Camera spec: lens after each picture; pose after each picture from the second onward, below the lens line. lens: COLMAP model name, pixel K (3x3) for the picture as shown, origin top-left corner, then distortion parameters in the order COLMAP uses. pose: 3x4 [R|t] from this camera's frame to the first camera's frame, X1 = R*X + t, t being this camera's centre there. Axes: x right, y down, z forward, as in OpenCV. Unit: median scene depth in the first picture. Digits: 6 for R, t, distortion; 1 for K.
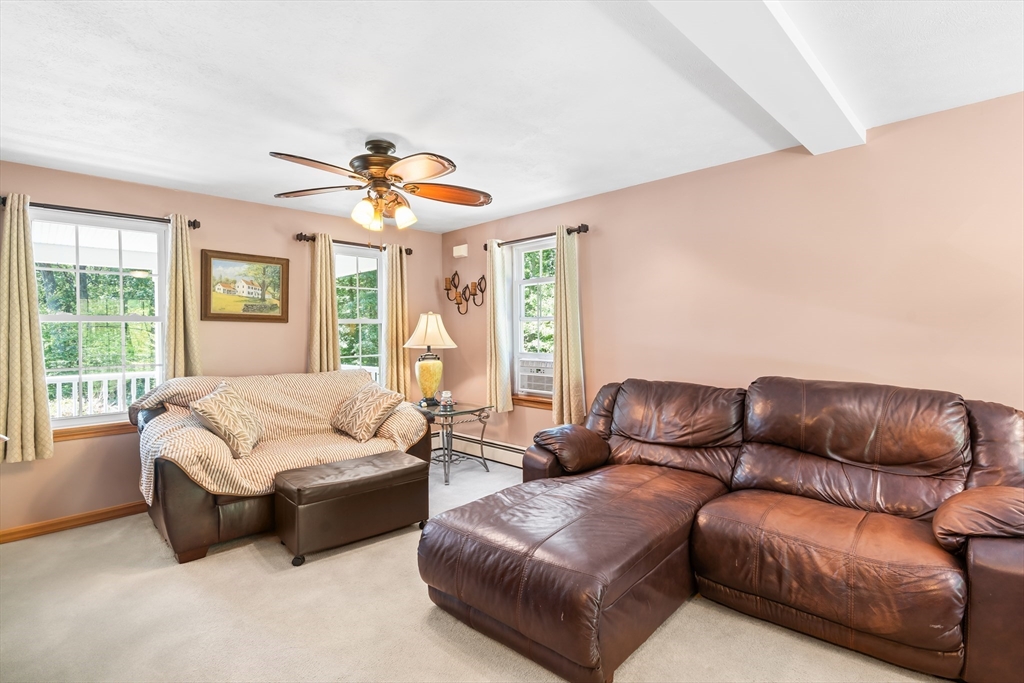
lens RADIAL K [[491.4, 0, 522.3], [0, 491.4, 338.2], [0, 0, 1]] dist [-0.003239, 0.000317]
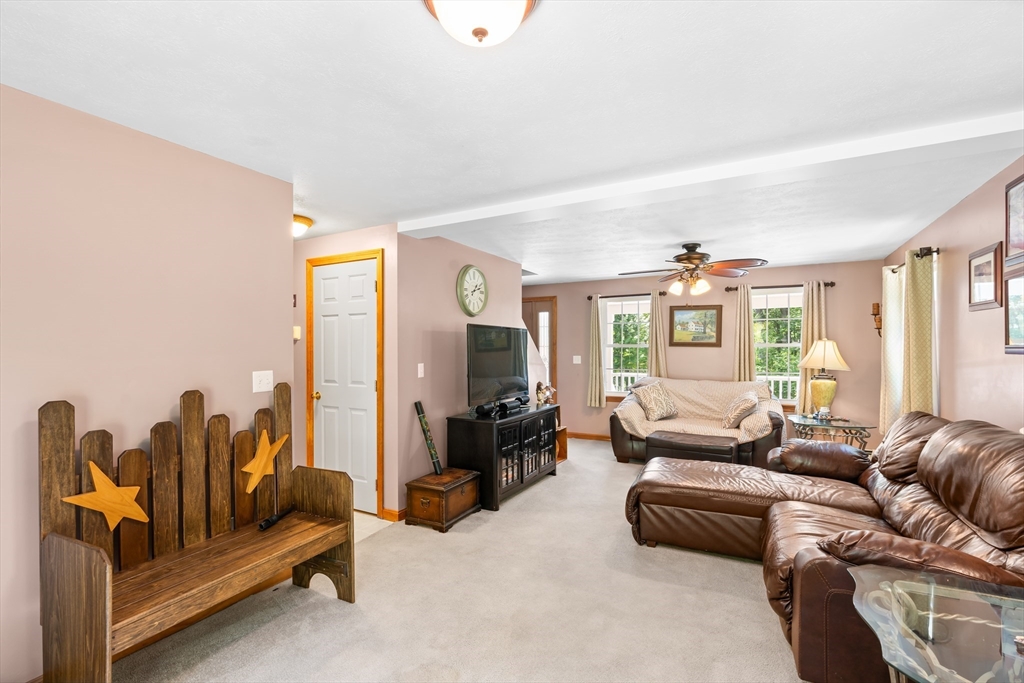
lens RADIAL K [[465.5, 0, 515.5], [0, 465.5, 345.2], [0, 0, 1]] dist [-0.003911, 0.001026]
pose [[0.289403, 0.004506, -0.957197, 0.811222], [-0.012269, 0.999924, 0.000997, -0.035624], [0.957129, 0.011455, 0.289437, -0.018536]]
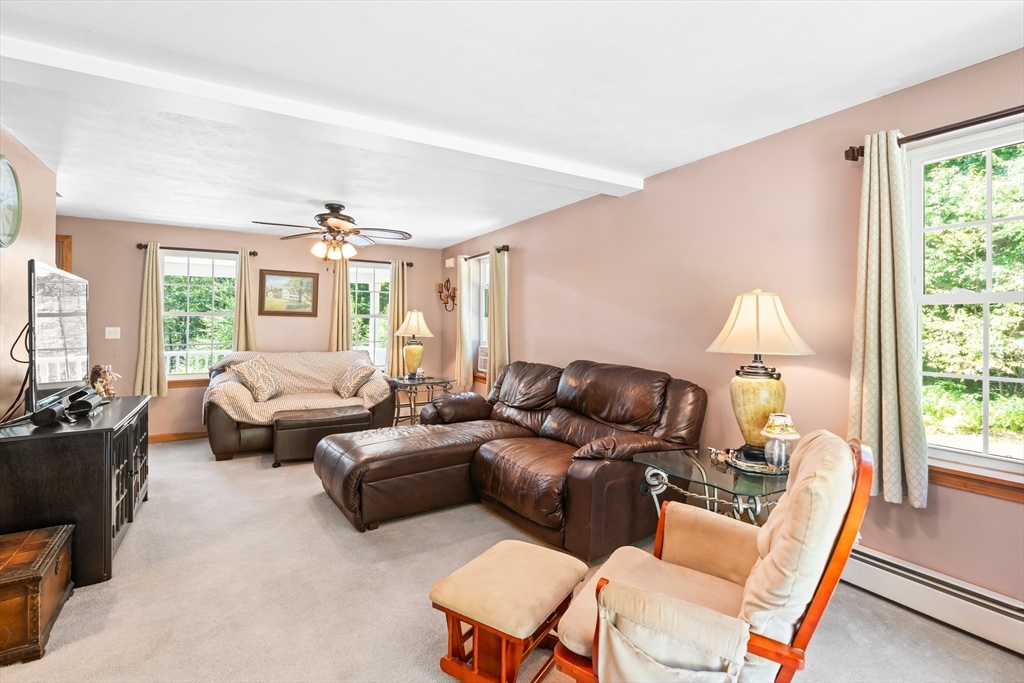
lens RADIAL K [[465.5, 0, 518.6], [0, 465.5, 316.7], [0, 0, 1]] dist [-0.003911, 0.001026]
pose [[0.972960, 0.006805, -0.230875, 0.484757], [-0.013153, 0.999576, -0.025970, -0.004967], [0.230600, 0.028305, 0.972637, -0.232558]]
